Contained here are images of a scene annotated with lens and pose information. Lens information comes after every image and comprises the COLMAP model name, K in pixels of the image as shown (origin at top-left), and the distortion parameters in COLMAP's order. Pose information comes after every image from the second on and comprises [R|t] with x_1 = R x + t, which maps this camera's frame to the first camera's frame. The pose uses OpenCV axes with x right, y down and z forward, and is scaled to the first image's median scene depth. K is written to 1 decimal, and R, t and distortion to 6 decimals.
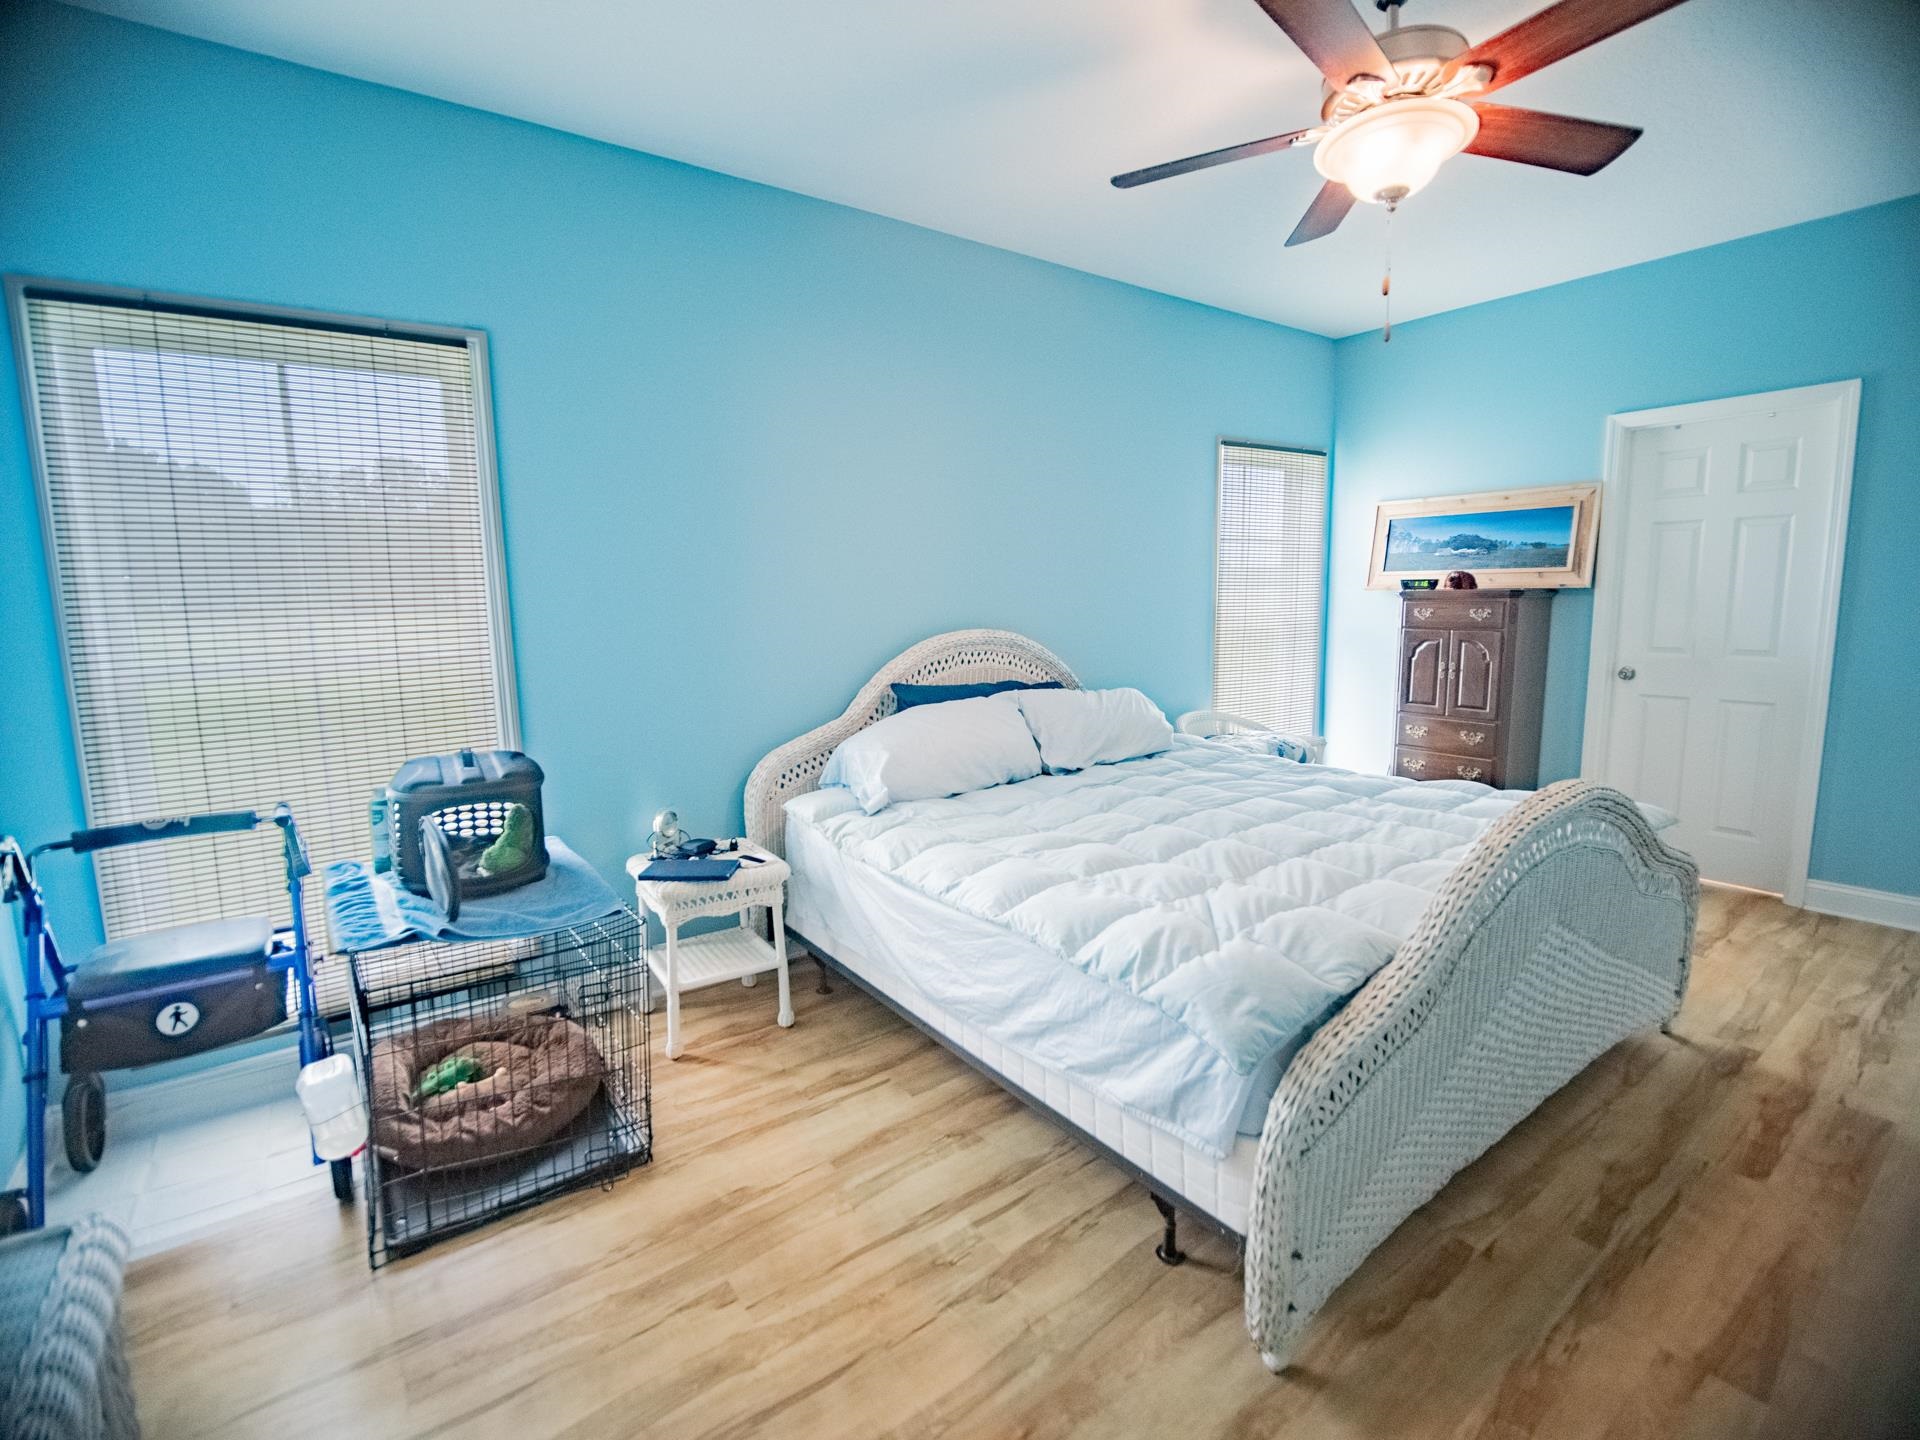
lens RADIAL K [[873.2, 0, 959.4], [0, 873.2, 711.9], [0, 0, 1]] dist [-0.016663, -0.001045]
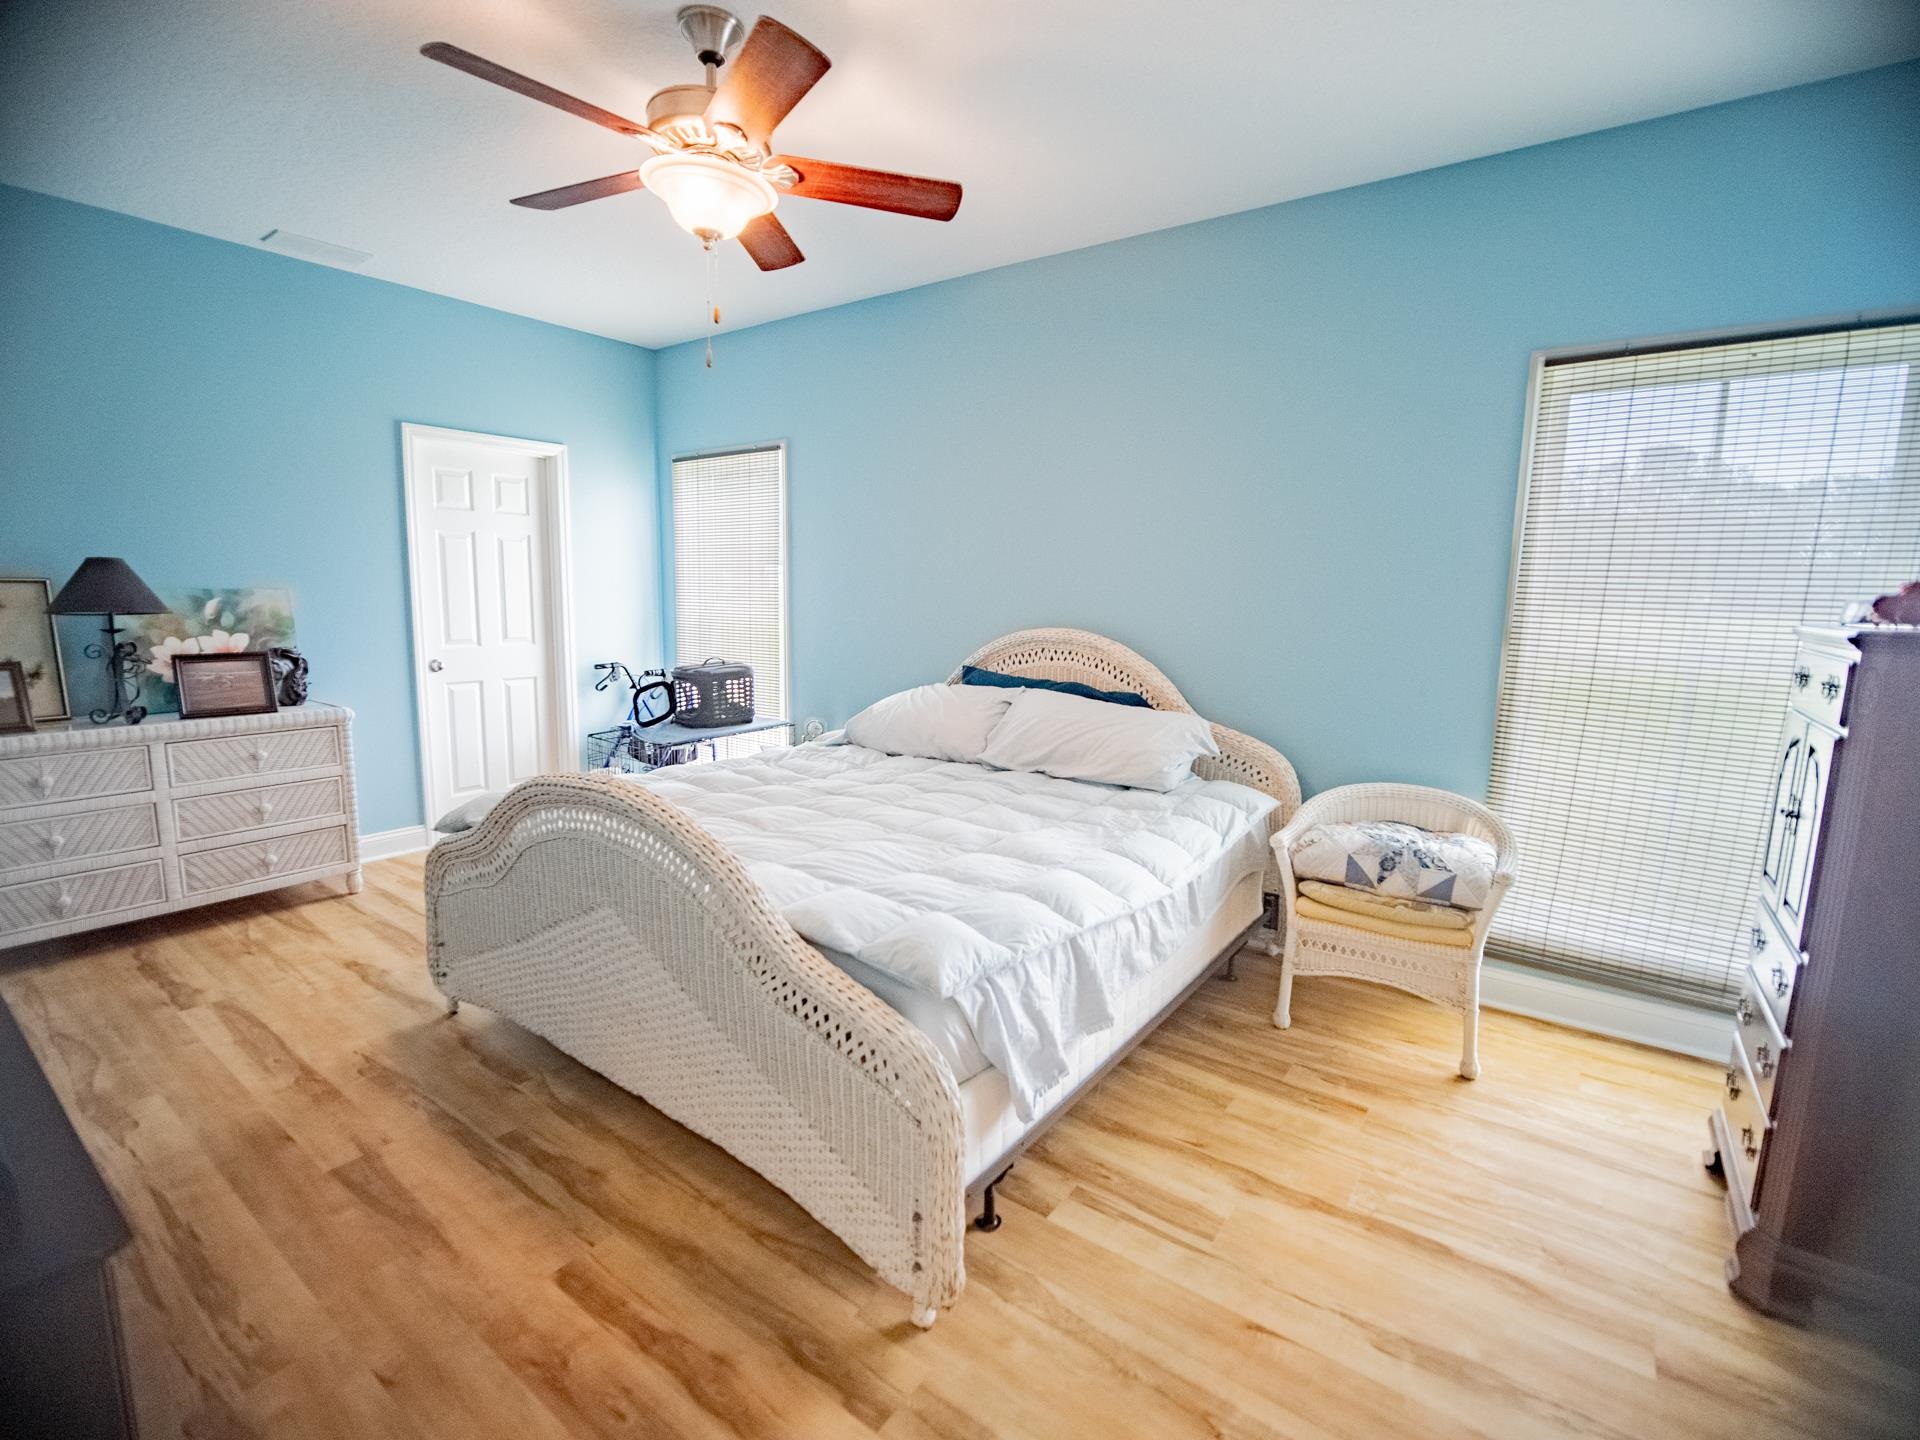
lens RADIAL K [[873.2, 0, 959.4], [0, 873.2, 711.9], [0, 0, 1]] dist [-0.016663, -0.001045]
pose [[0.309154, 0.164132, -0.936742, 0.944358], [-0.147017, 0.981402, 0.123437, -0.104829], [0.939580, 0.099556, 0.327534, 0.543999]]
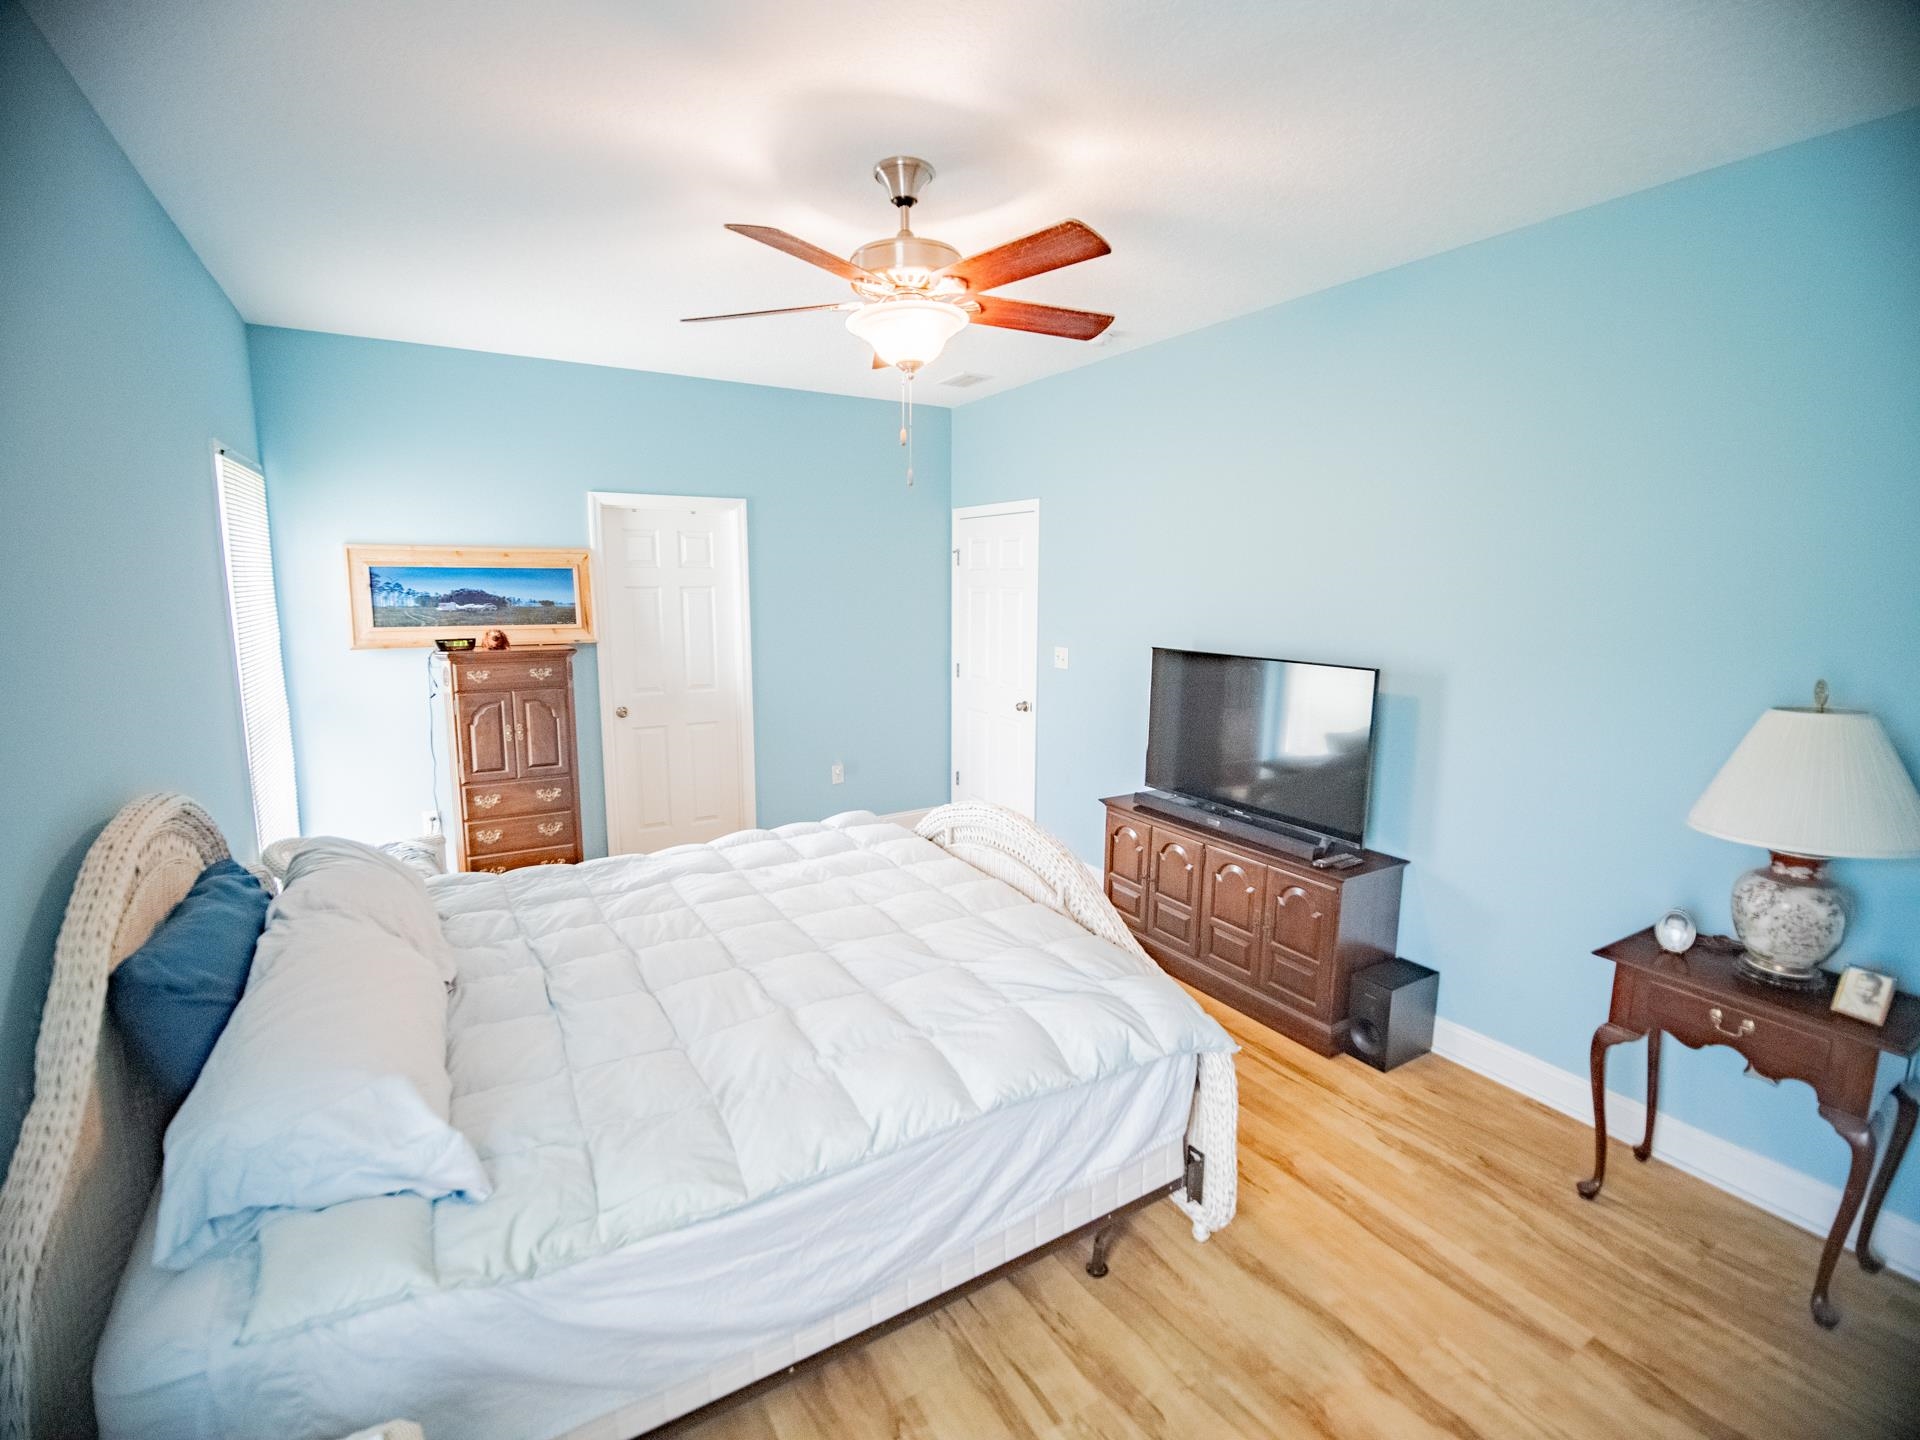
lens RADIAL K [[873.2, 0, 959.4], [0, 873.2, 711.9], [0, 0, 1]] dist [-0.016663, -0.001045]
pose [[0.076228, -0.128142, 0.988822, -0.411373], [0.127101, 0.984866, 0.117832, -0.140331], [-0.988956, 0.116698, 0.091361, 0.480159]]
